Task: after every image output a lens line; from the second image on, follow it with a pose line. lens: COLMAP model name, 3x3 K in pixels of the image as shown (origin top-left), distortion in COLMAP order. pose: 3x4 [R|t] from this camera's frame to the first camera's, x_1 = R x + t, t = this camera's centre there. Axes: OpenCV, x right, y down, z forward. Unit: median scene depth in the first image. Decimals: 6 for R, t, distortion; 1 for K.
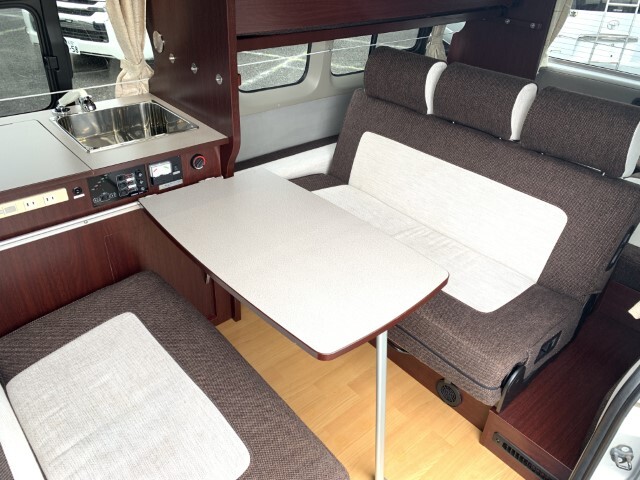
lens RADIAL K [[489.1, 0, 323.0], [0, 489.1, 239.5], [0, 0, 1]] dist [-0.003205, 0.000321]
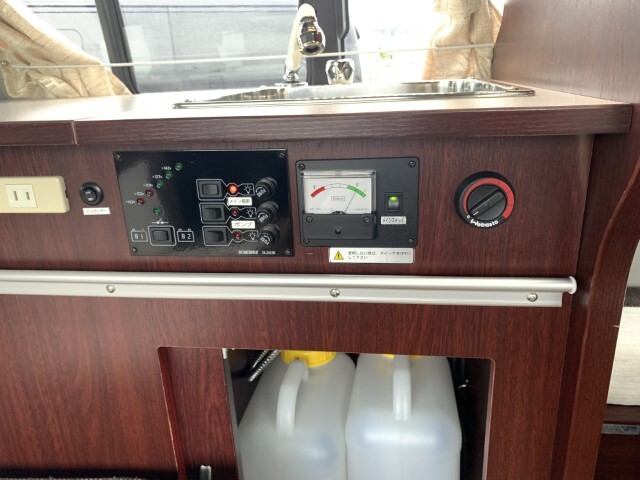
lens RADIAL K [[489.1, 0, 323.0], [0, 489.1, 239.5], [0, 0, 1]] dist [-0.003205, 0.000321]
pose [[0.646621, 0.172156, -0.743131, -0.111750], [-0.356483, 0.929473, -0.094862, -0.084951], [0.674389, 0.326254, 0.662388, 0.796871]]
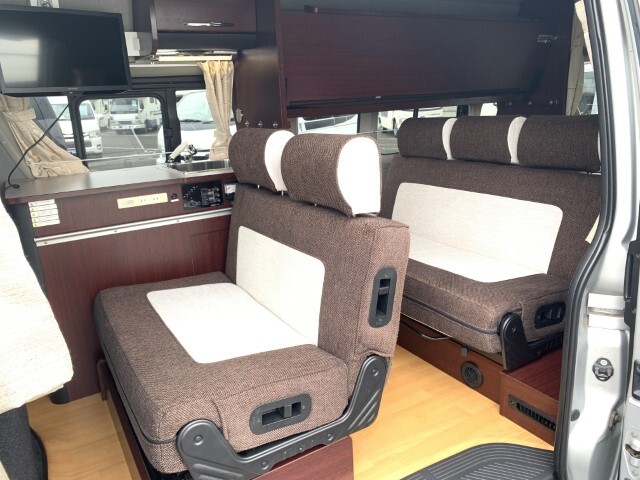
lens RADIAL K [[493.5, 0, 320.0], [0, 493.5, 240.0], [0, 0, 1]] dist [0.003947, -0.001568]
pose [[0.979782, -0.044098, -0.195145, 0.172141], [-0.016241, 0.954655, -0.297271, 0.399775], [0.199406, 0.294430, 0.934638, -0.204177]]
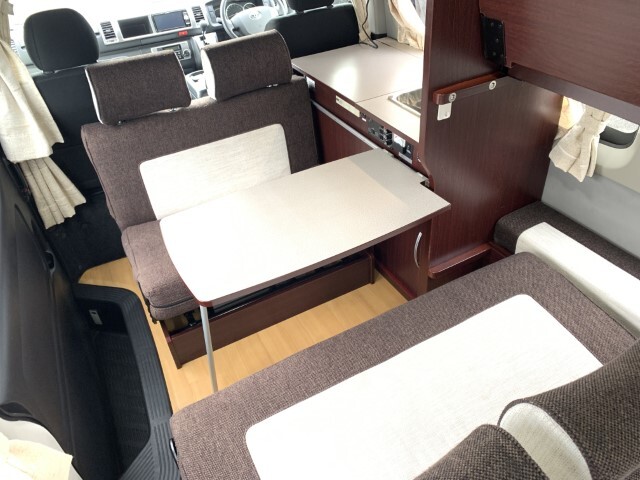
lens RADIAL K [[484.6, 0, 328.3], [0, 484.6, 240.4], [0, 0, 1]] dist [0.008953, -0.001393]
pose [[-0.229300, 0.575049, -0.785328, 0.723643], [-0.490916, 0.628367, 0.603453, -0.589207], [0.840490, 0.523902, 0.138216, 0.813929]]
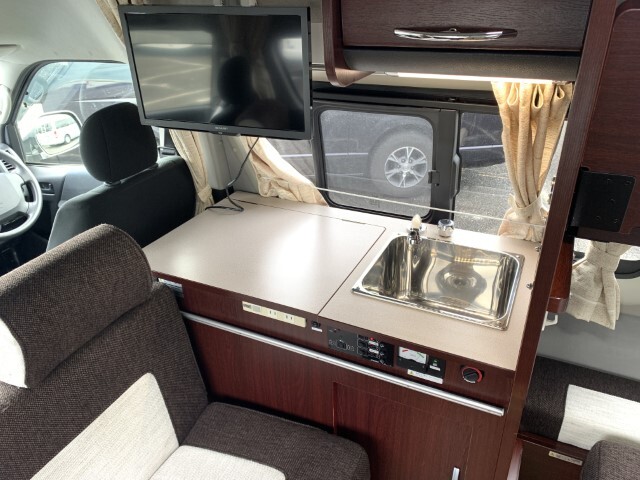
lens RADIAL K [[484.6, 0, 328.3], [0, 484.6, 240.4], [0, 0, 1]] dist [0.008953, -0.001393]
pose [[0.387428, 0.381231, -0.839382, 0.158569], [-0.471737, 0.864242, 0.174785, -0.349749], [0.792063, 0.328251, 0.514672, 0.467526]]
